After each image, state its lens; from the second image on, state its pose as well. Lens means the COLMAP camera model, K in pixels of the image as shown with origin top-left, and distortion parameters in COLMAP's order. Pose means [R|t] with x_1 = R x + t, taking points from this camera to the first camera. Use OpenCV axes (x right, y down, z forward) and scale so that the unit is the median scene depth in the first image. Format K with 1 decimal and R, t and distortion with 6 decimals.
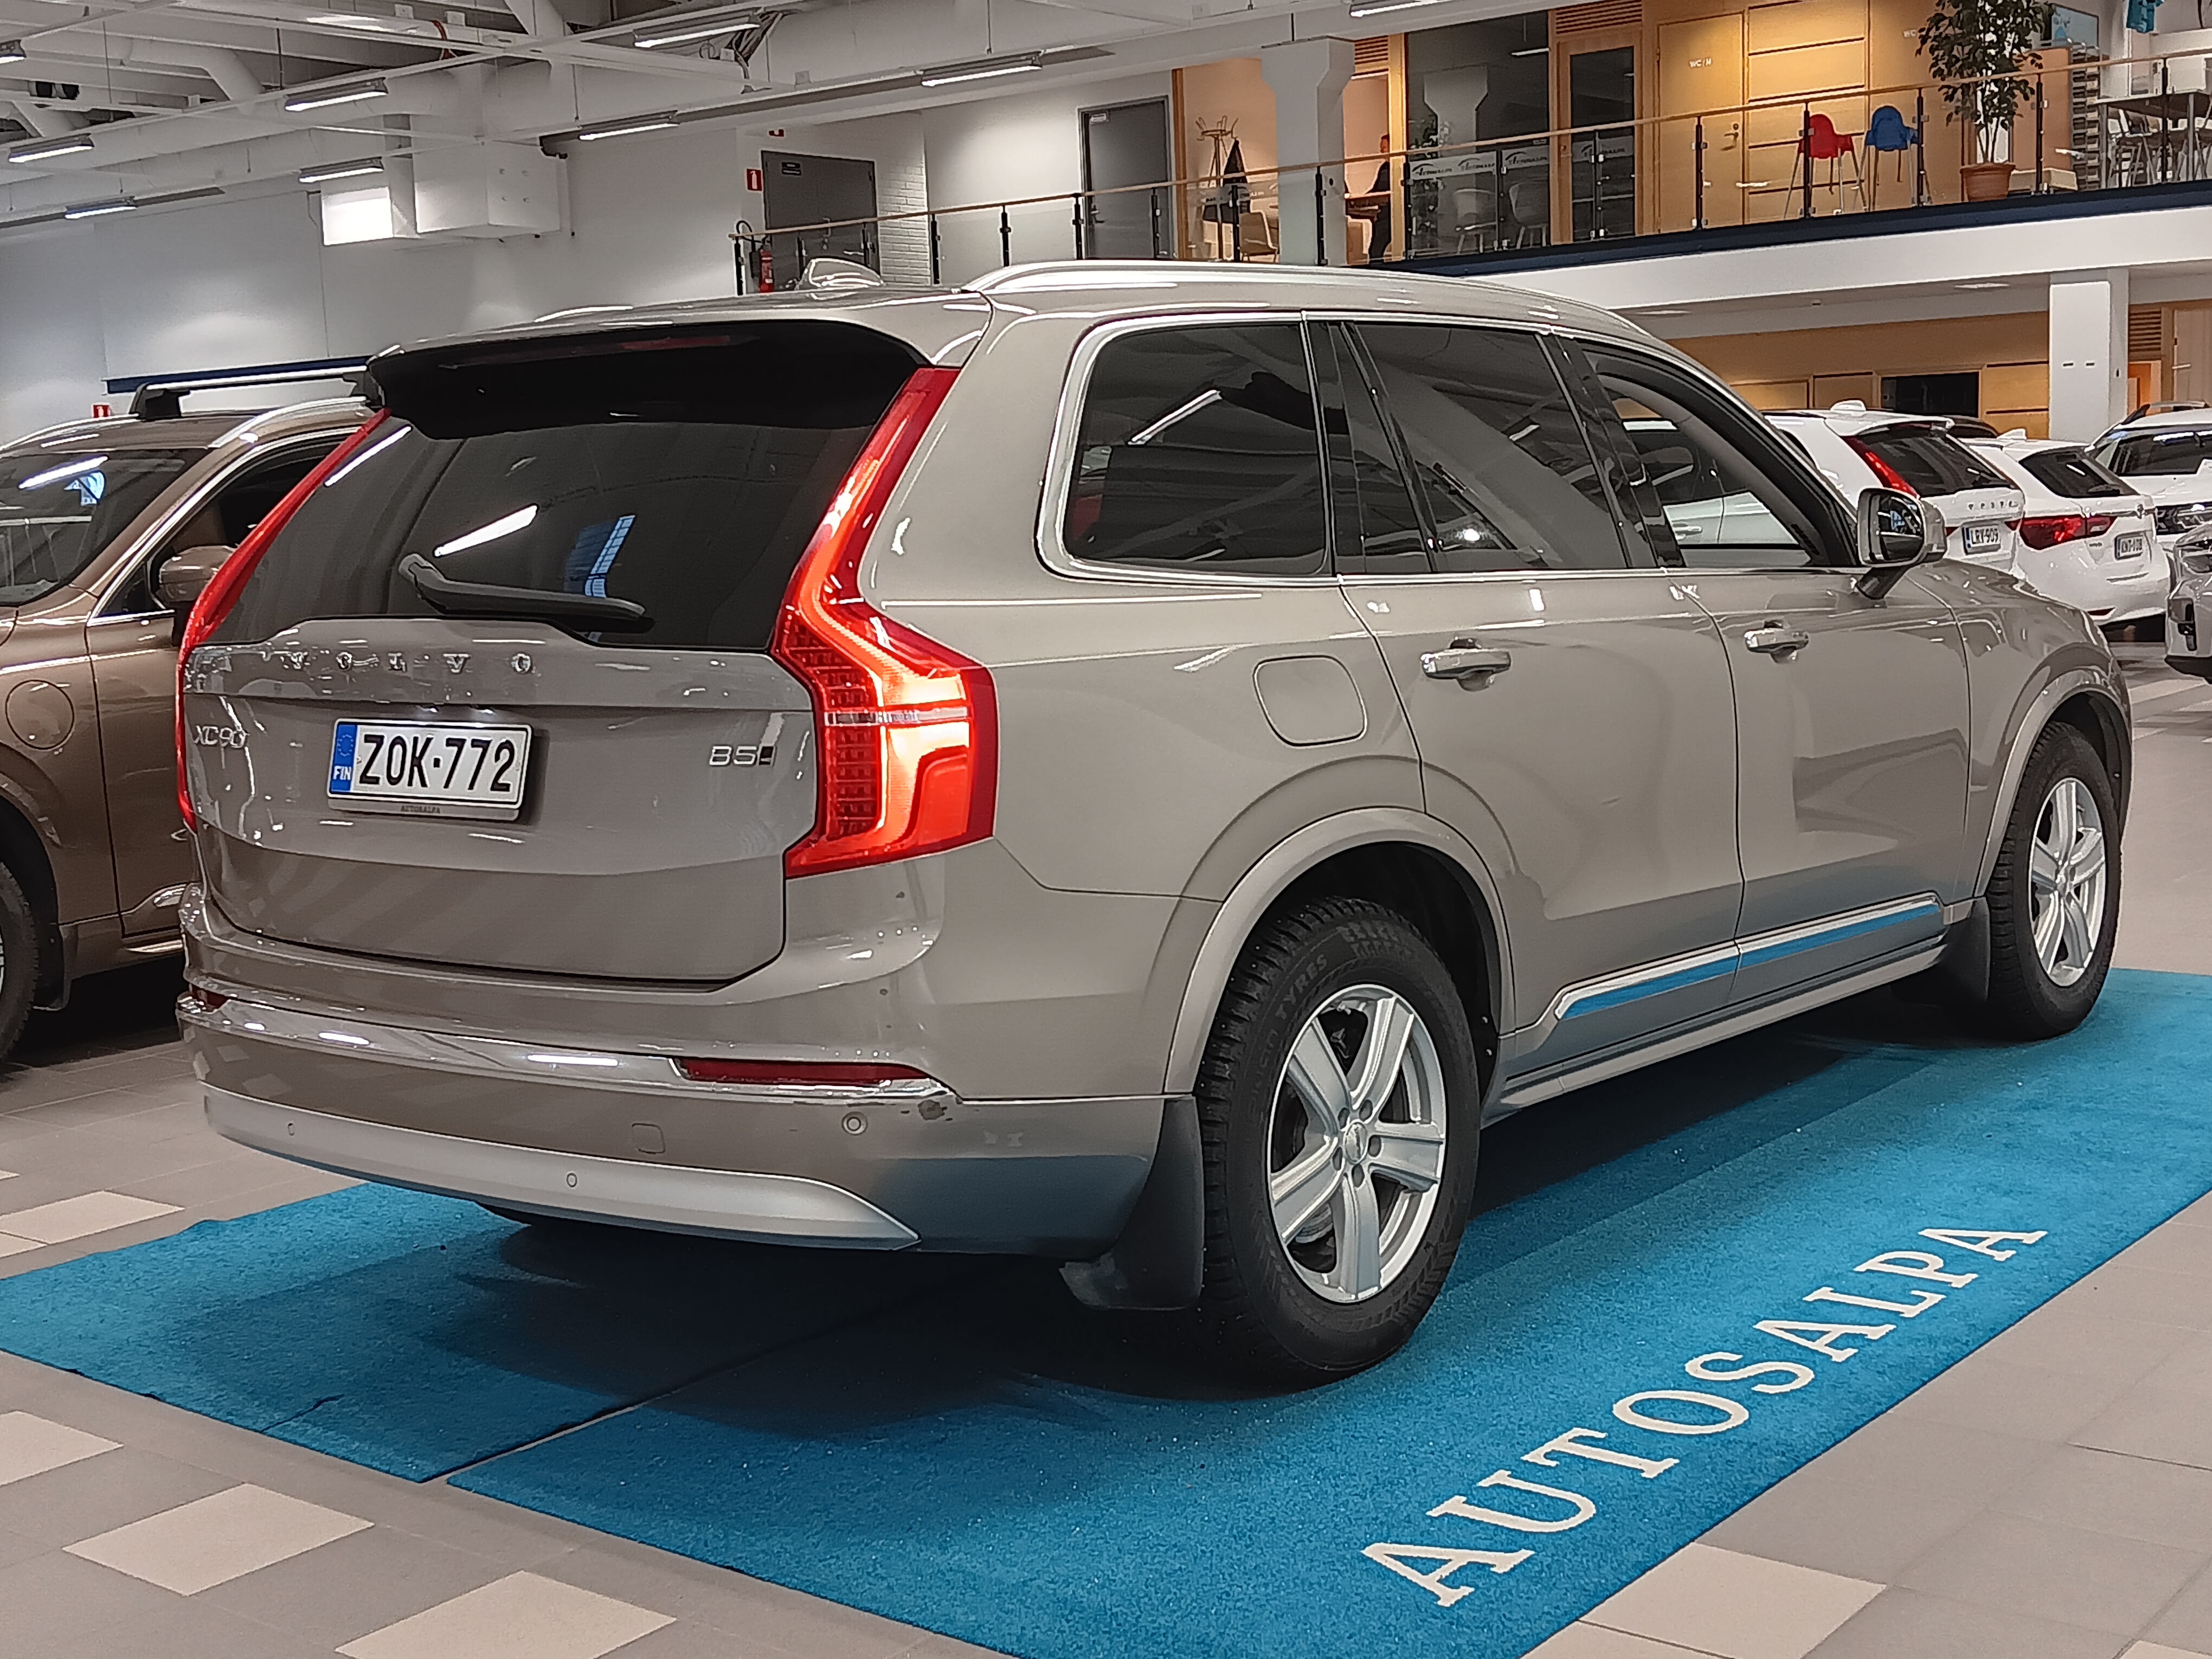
lens RADIAL K [[2845.2, 0, 1100.1], [0, 2845.2, 835.3], [0, 0, 1]] dist [0.032436, 0.000000]
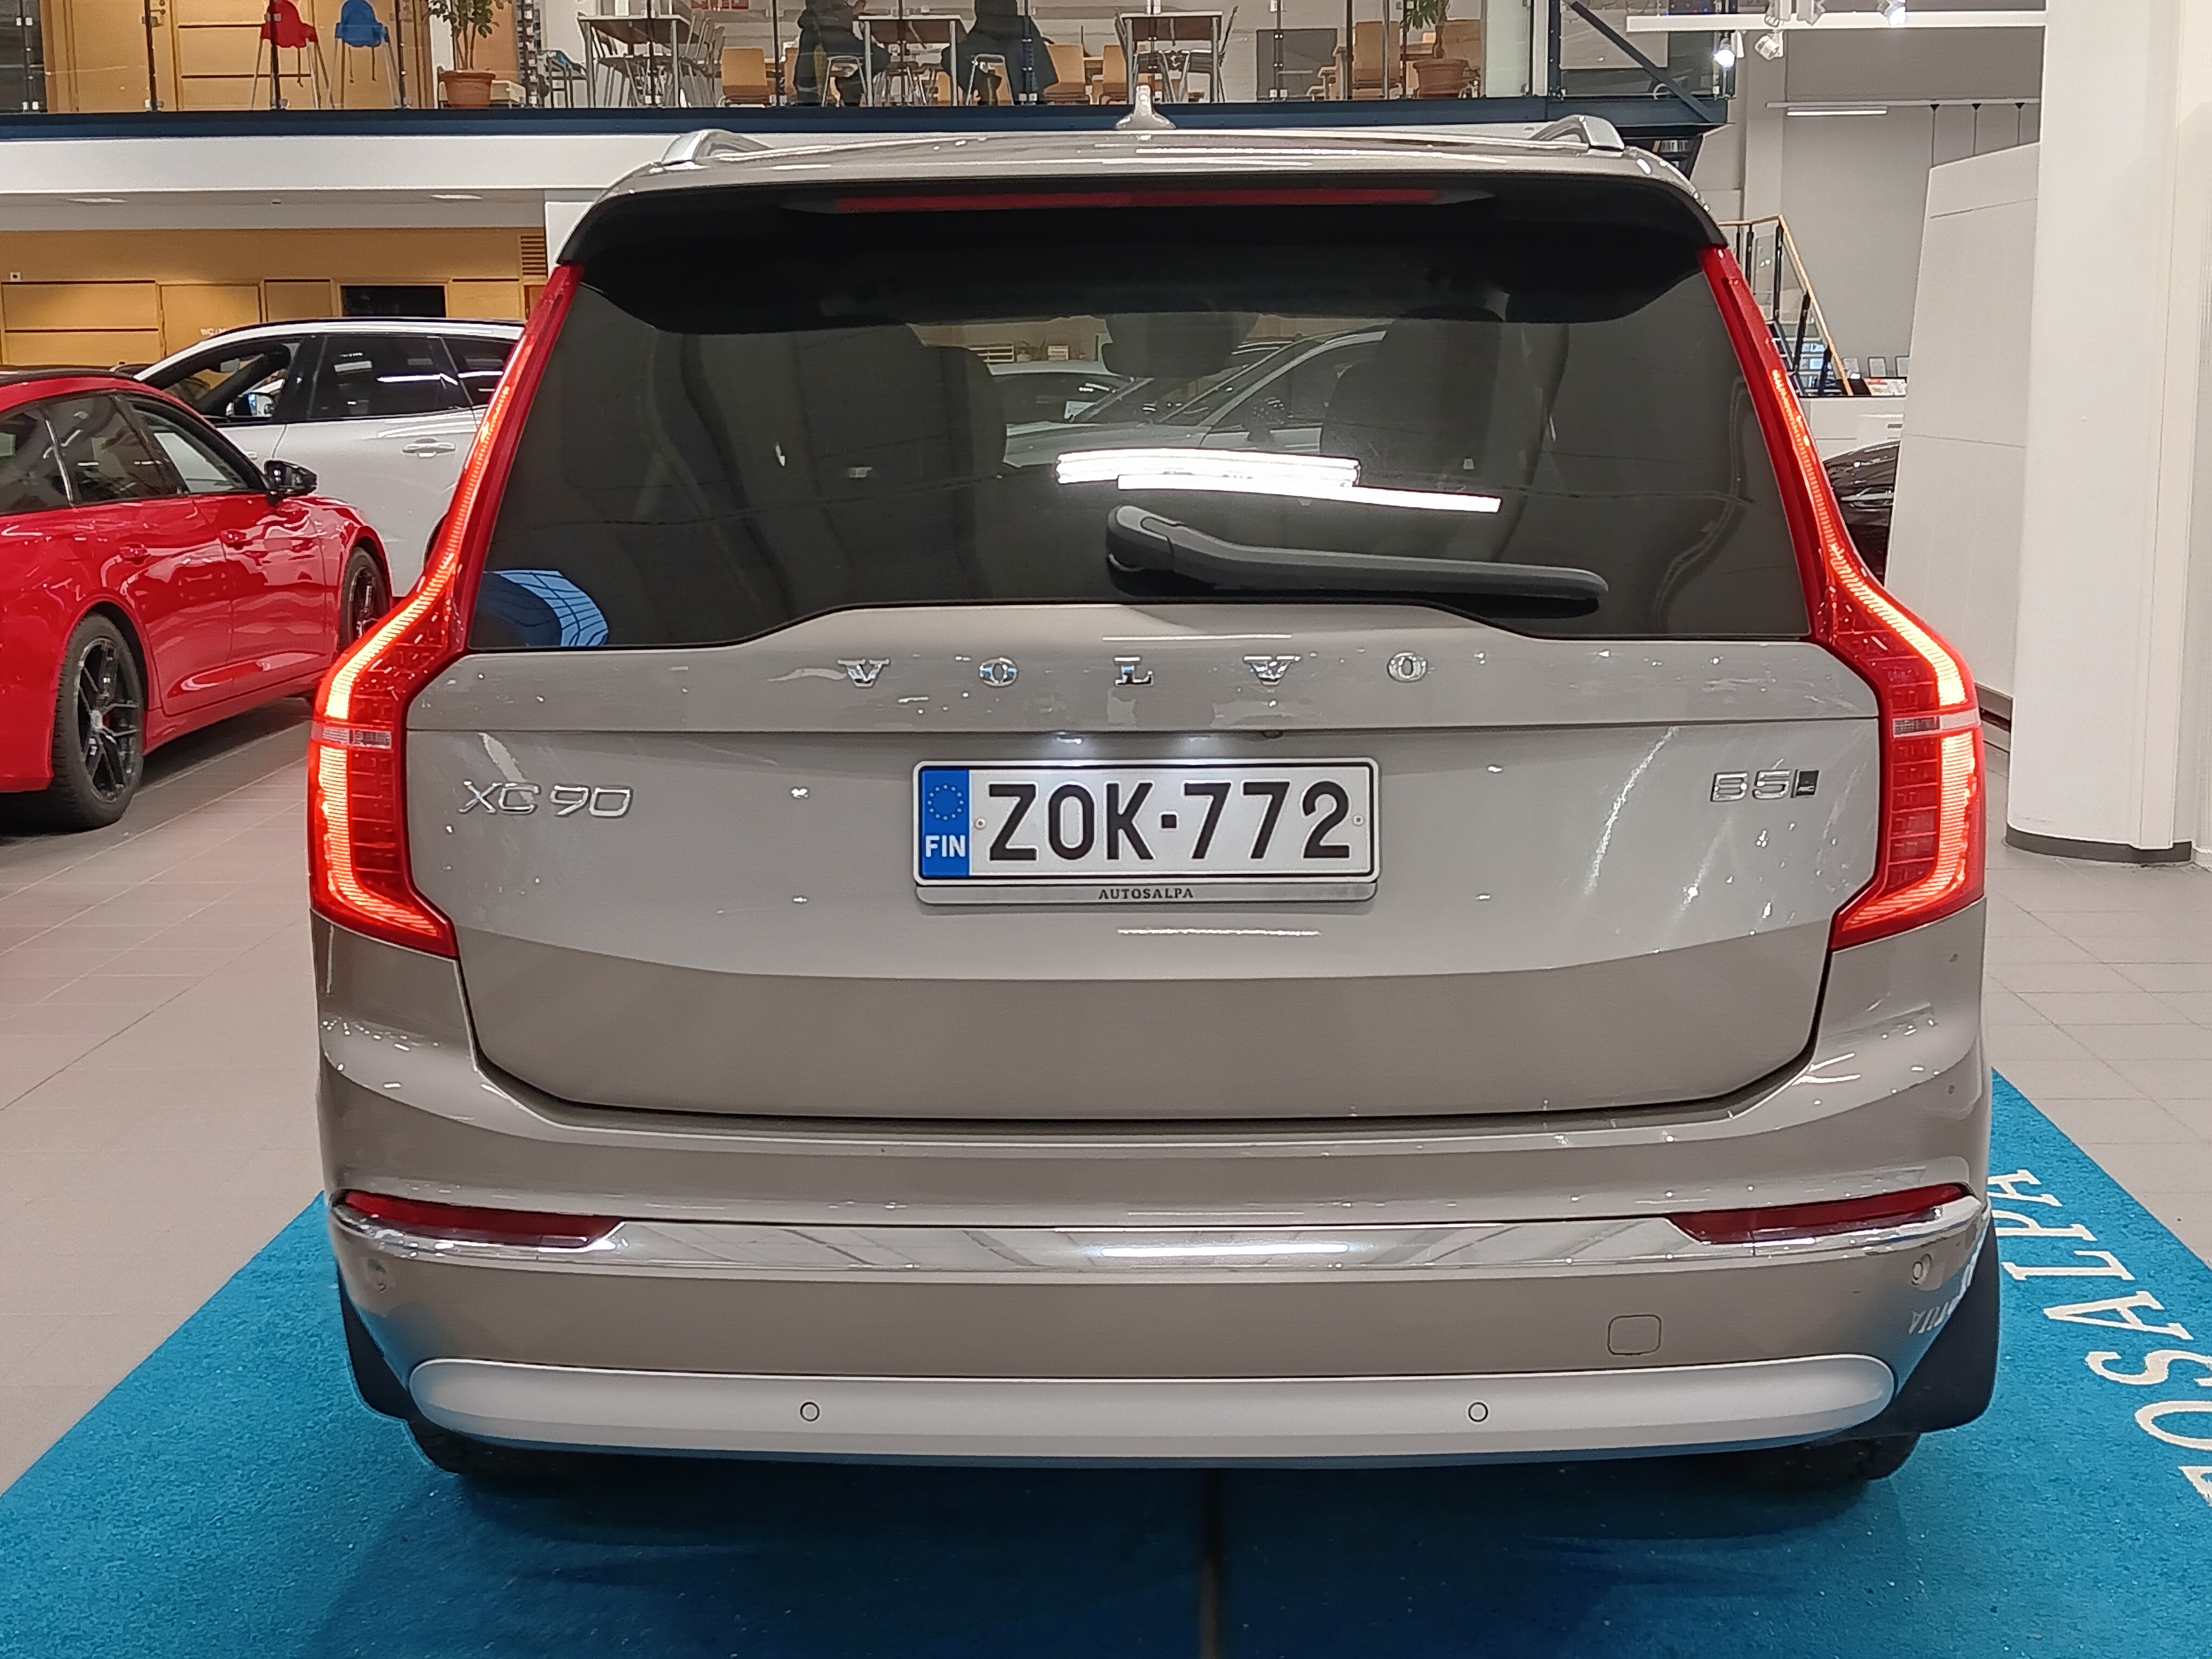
lens RADIAL K [[2845.2, 0, 1106.0], [0, 2845.2, 819.3], [0, 0, 1]] dist [0.032436, 0.000000]
pose [[0.789656, -0.069942, 0.609550, -0.624723], [0.054916, 0.997551, 0.043320, -0.053517], [-0.611087, -0.000734, 0.791563, 0.478171]]
